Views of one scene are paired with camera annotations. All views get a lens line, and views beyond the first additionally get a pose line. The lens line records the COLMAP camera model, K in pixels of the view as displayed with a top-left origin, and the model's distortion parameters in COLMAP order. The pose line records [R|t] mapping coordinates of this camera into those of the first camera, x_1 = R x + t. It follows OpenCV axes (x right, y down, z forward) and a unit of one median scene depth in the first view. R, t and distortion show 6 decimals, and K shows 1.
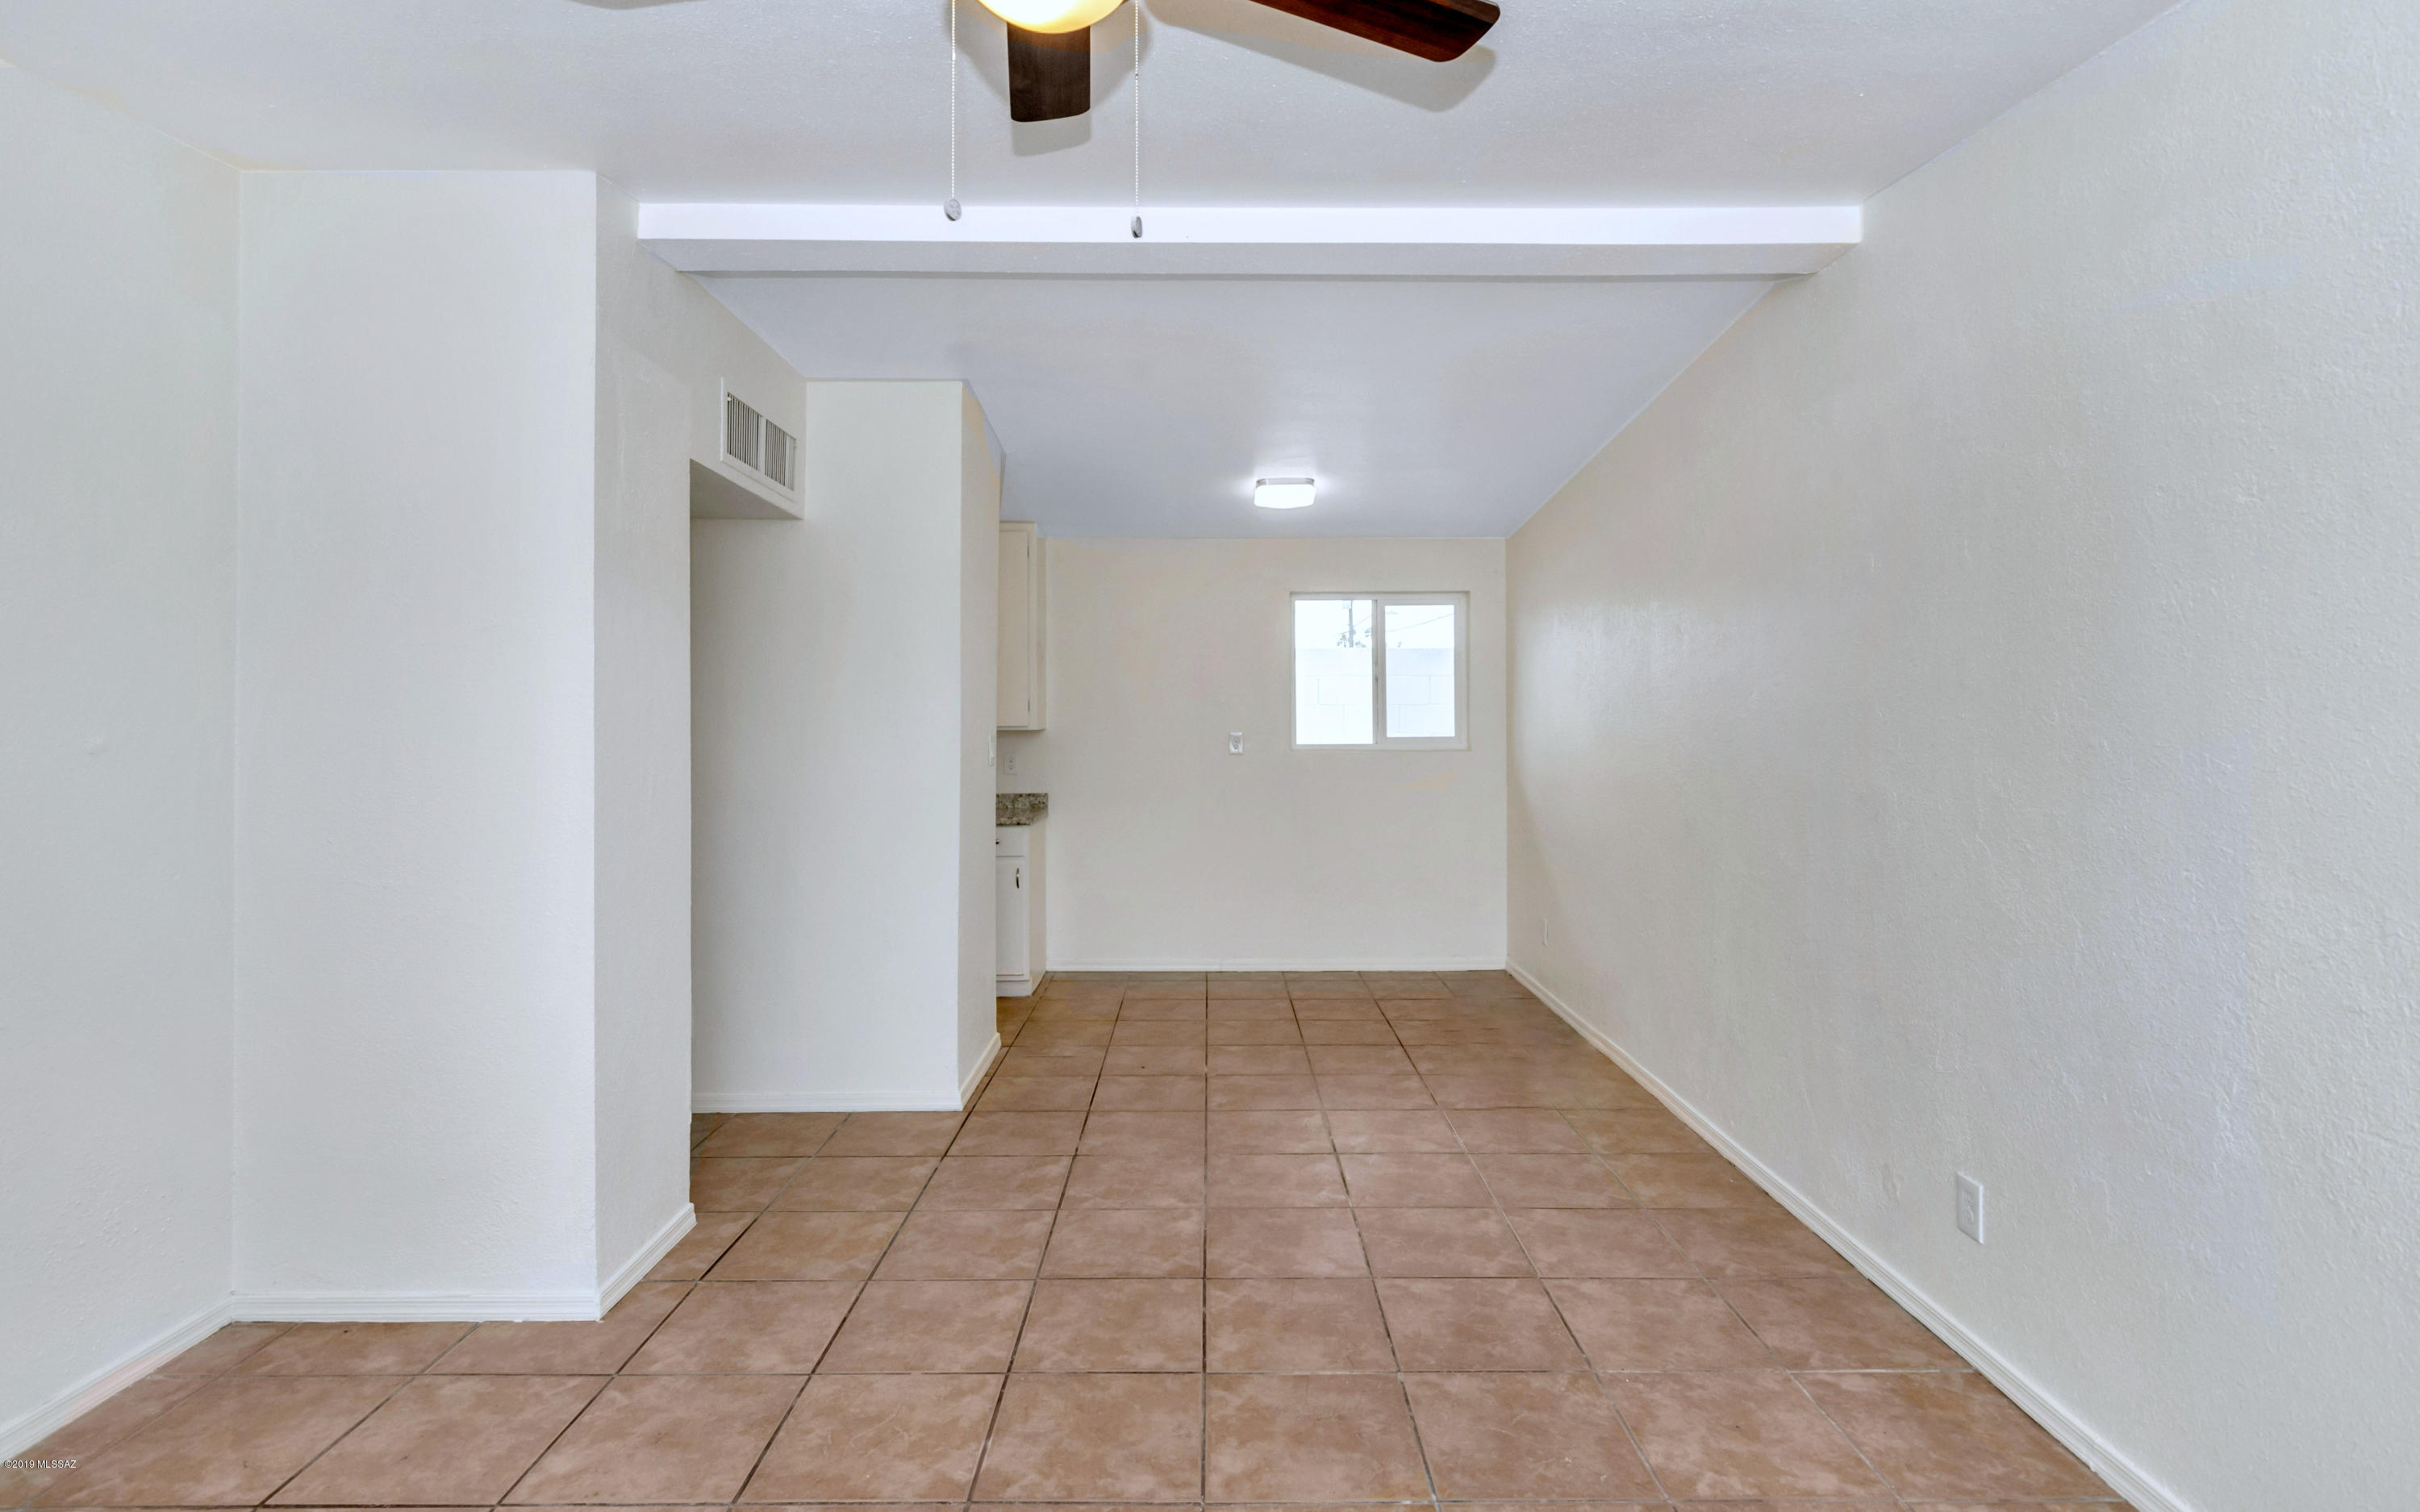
lens RADIAL K [[1178.3, 0, 1210.0], [0, 1178.3, 693.7], [0, 0, 1]] dist [0.001080, 0.000004]
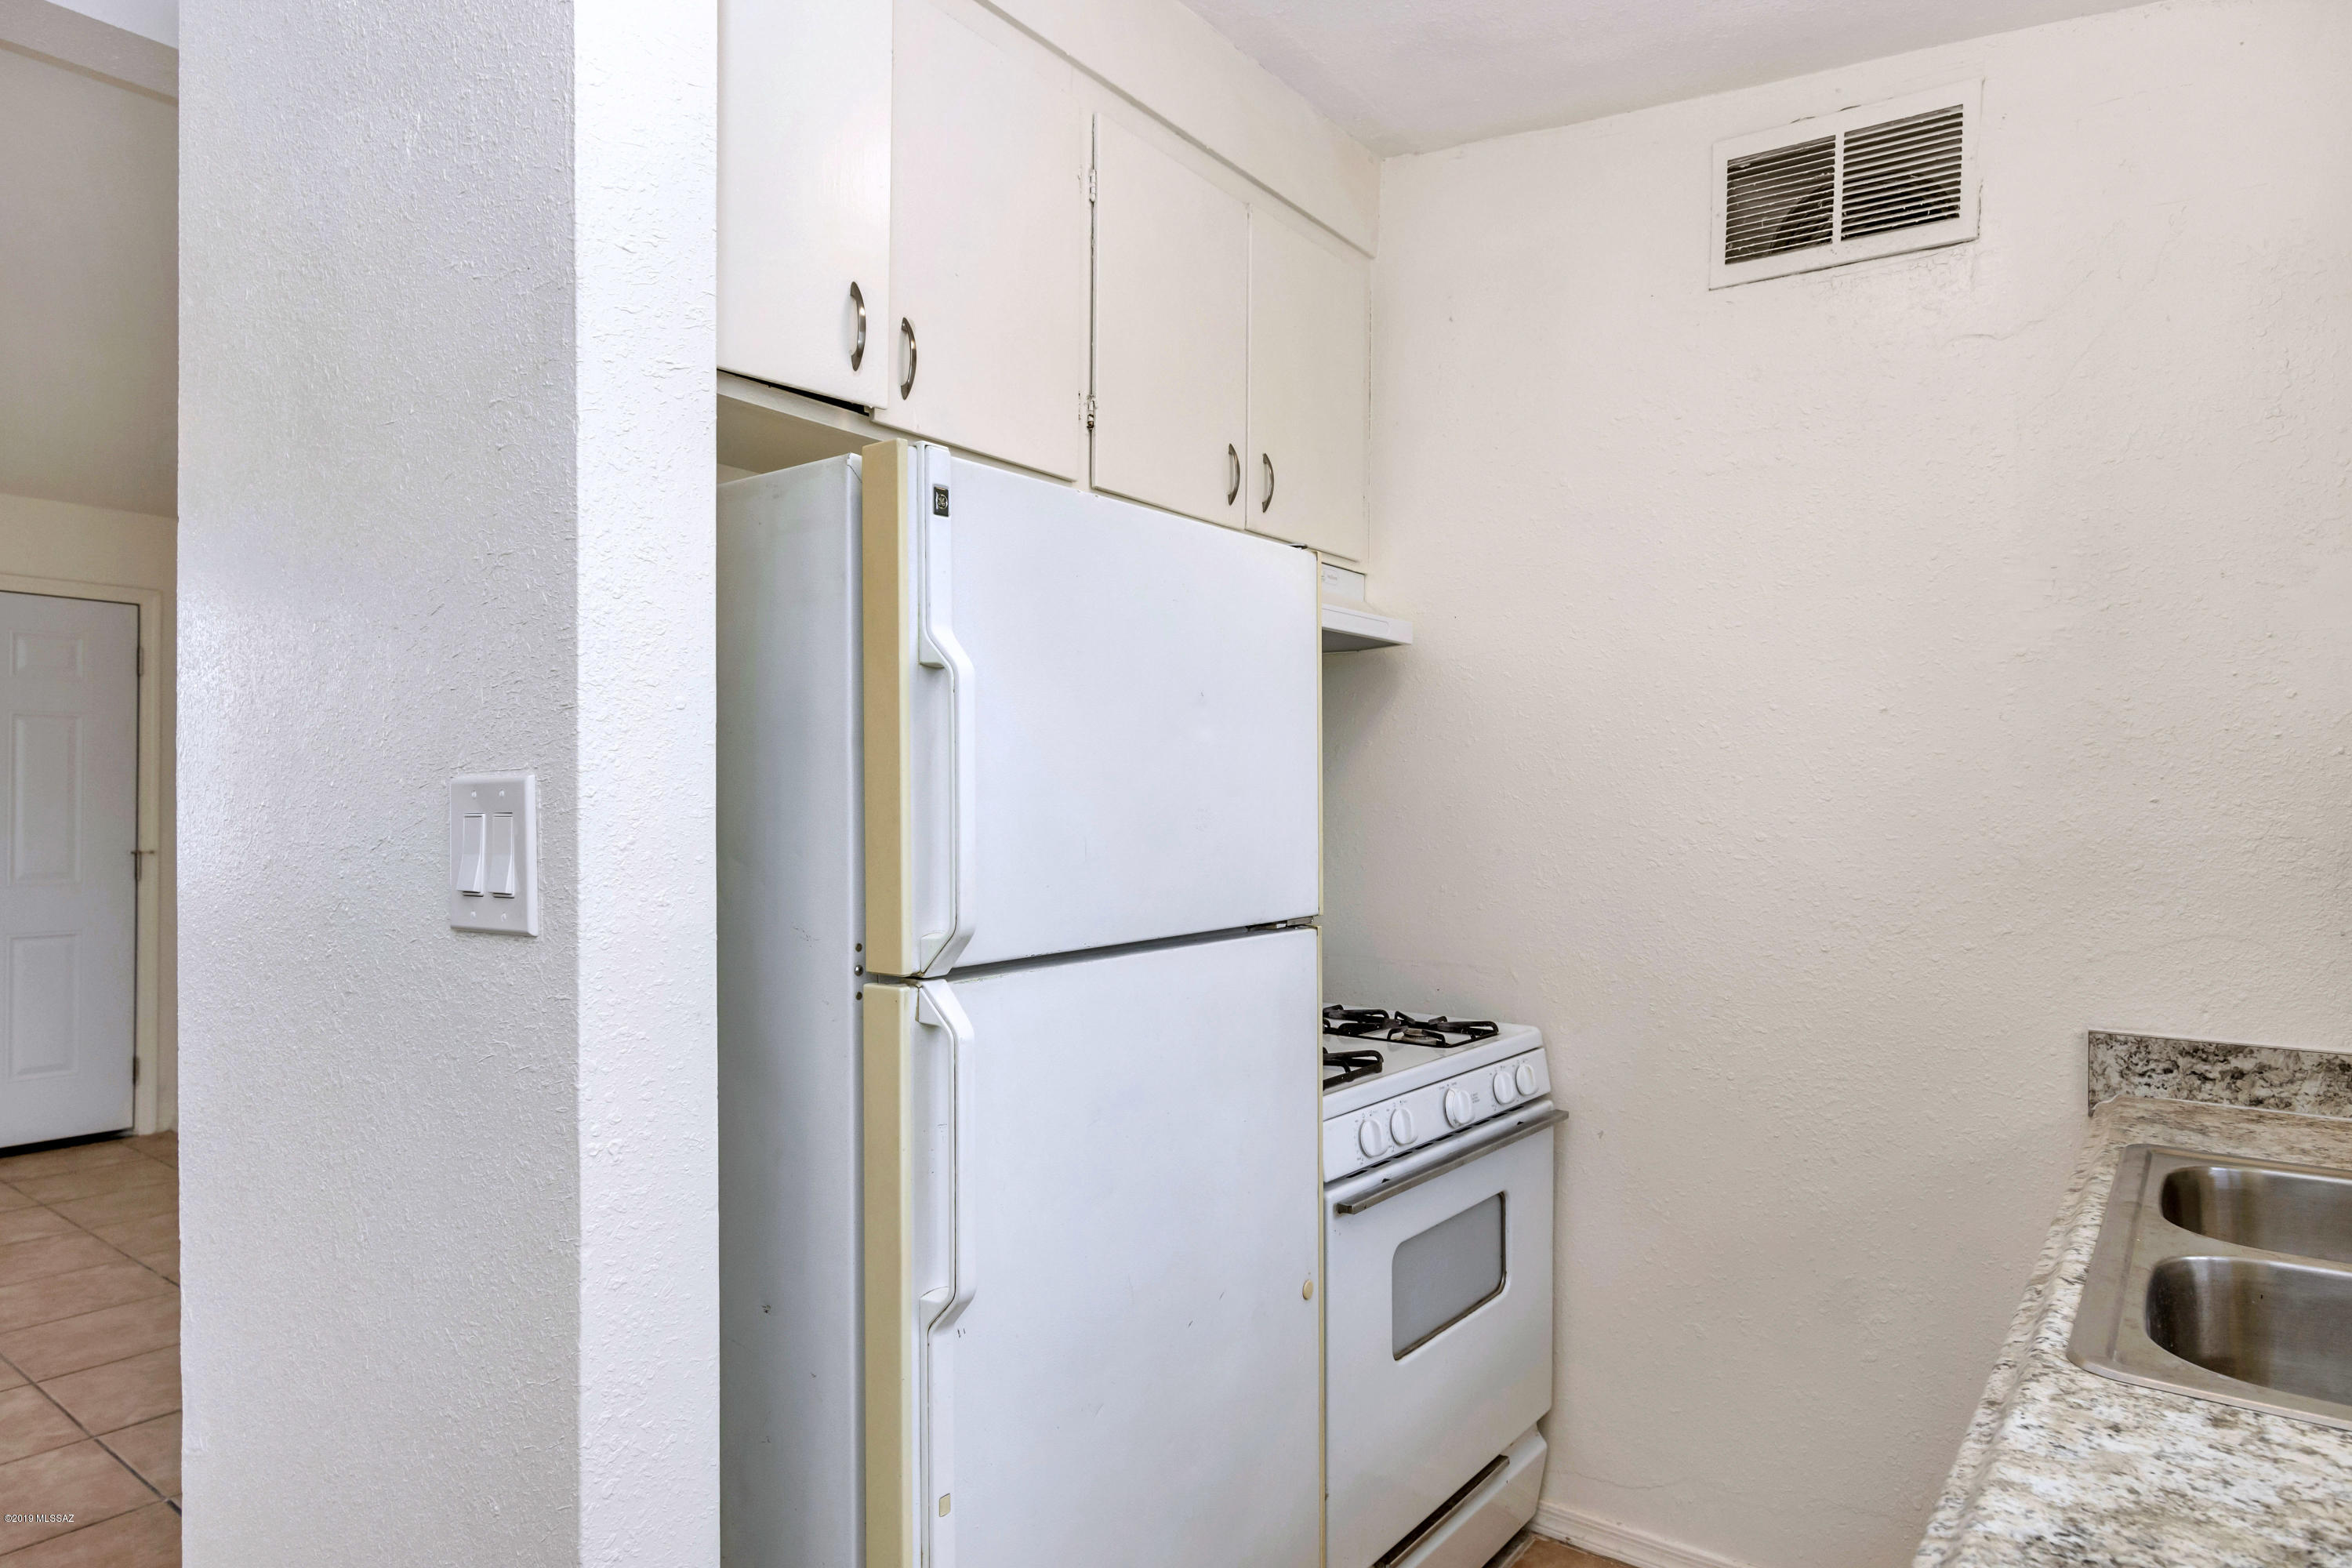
lens RADIAL K [[1371.0, 0, 1176.5], [0, 1371.0, 794.3], [0, 0, 1]] dist [-0.000905, 0.000501]
pose [[-0.602274, -0.005121, -0.798273, -0.113248], [0.012582, 0.999794, -0.015907, 0.066454], [0.798191, -0.019624, -0.602085, 1.898243]]
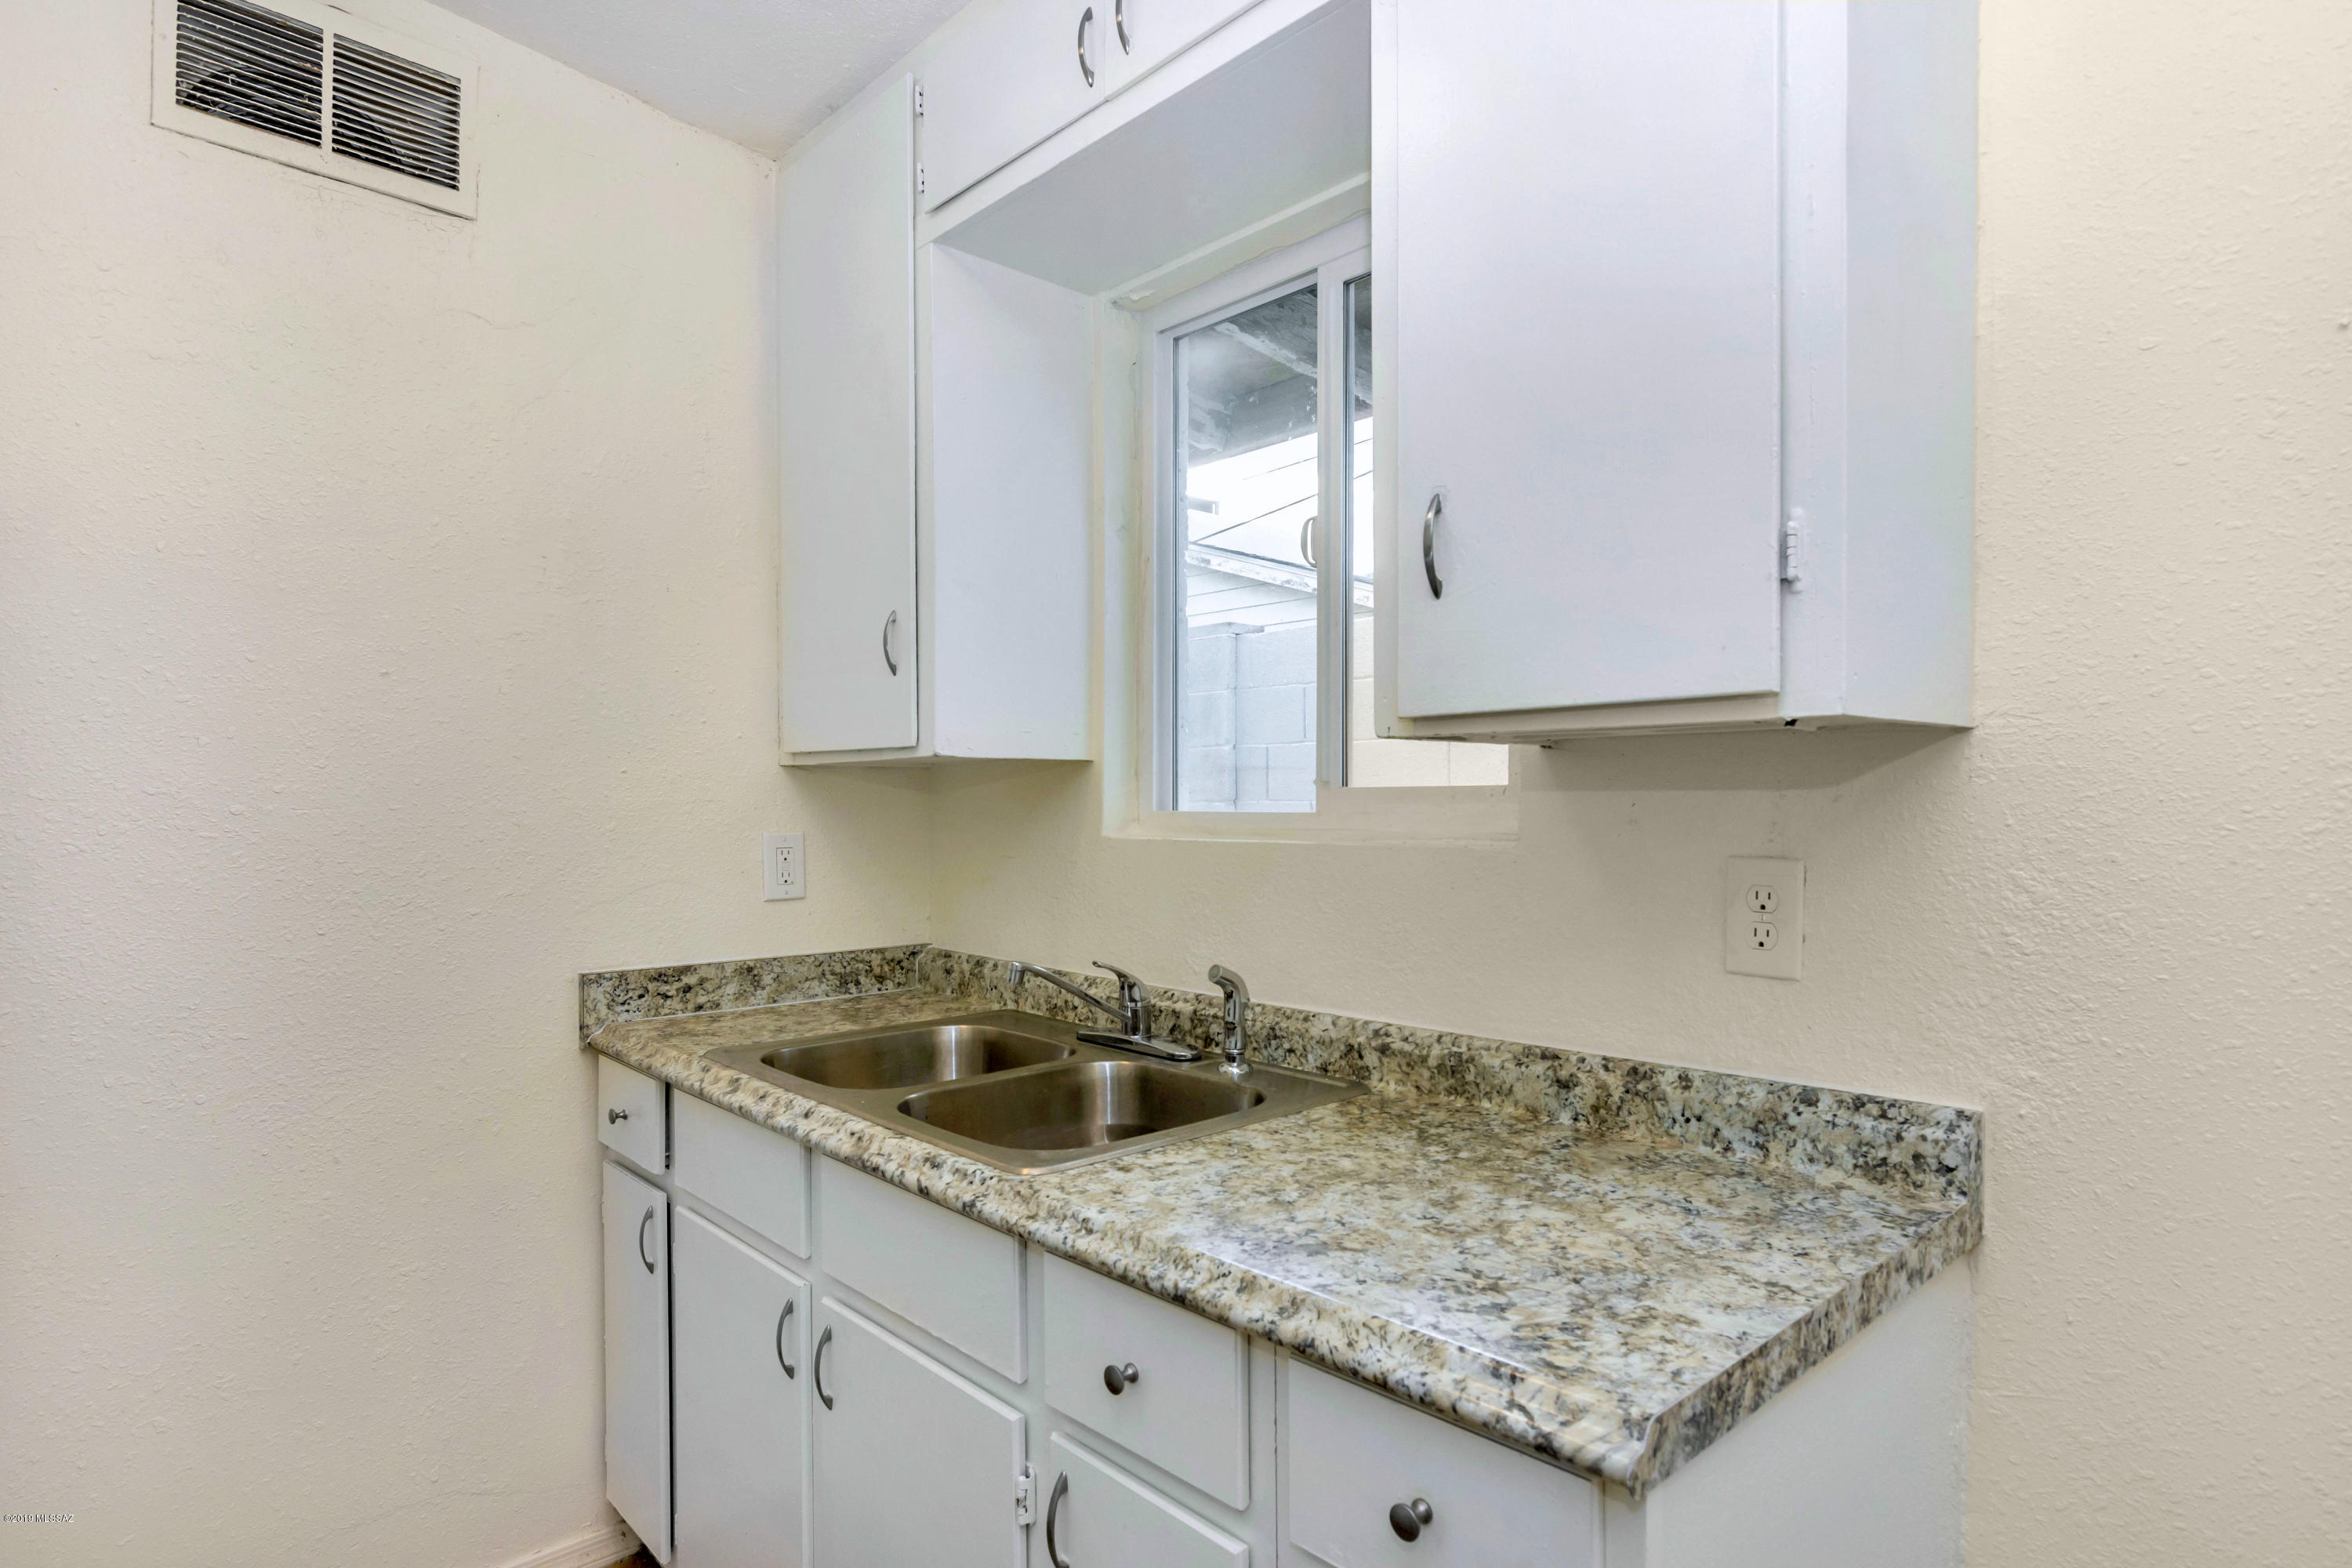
lens RADIAL K [[1274.6, 0, 1187.3], [0, 1274.6, 819.2], [0, 0, 1]] dist [-0.003269, -0.001458]
pose [[0.678042, 0.012433, -0.734918, -0.168657], [0.014298, 0.999445, 0.030099, 0.074378], [0.734884, -0.030916, 0.677488, 1.639302]]
